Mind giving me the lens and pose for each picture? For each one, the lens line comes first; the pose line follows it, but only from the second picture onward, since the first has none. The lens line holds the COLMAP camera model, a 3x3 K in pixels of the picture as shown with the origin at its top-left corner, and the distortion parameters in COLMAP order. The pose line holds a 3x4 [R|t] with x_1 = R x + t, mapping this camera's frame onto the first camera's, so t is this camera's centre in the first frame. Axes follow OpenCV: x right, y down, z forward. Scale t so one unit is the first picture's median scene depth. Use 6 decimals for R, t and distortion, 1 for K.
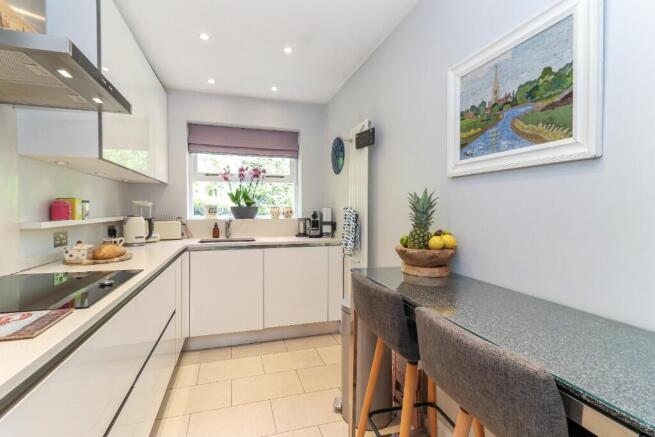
lens RADIAL K [[307.3, 0, 326.3], [0, 307.3, 211.2], [0, 0, 1]] dist [0.026089, -0.000169]
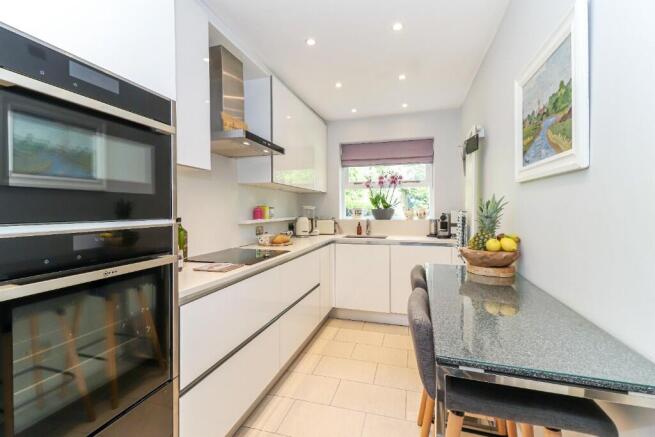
lens RADIAL K [[307.3, 0, 326.3], [0, 307.3, 211.2], [0, 0, 1]] dist [0.026089, -0.000169]
pose [[0.835322, -0.001311, -0.549759, 0.234619], [0.002183, 0.999997, 0.000931, -0.009702], [0.549756, -0.001977, 0.835323, -0.118063]]
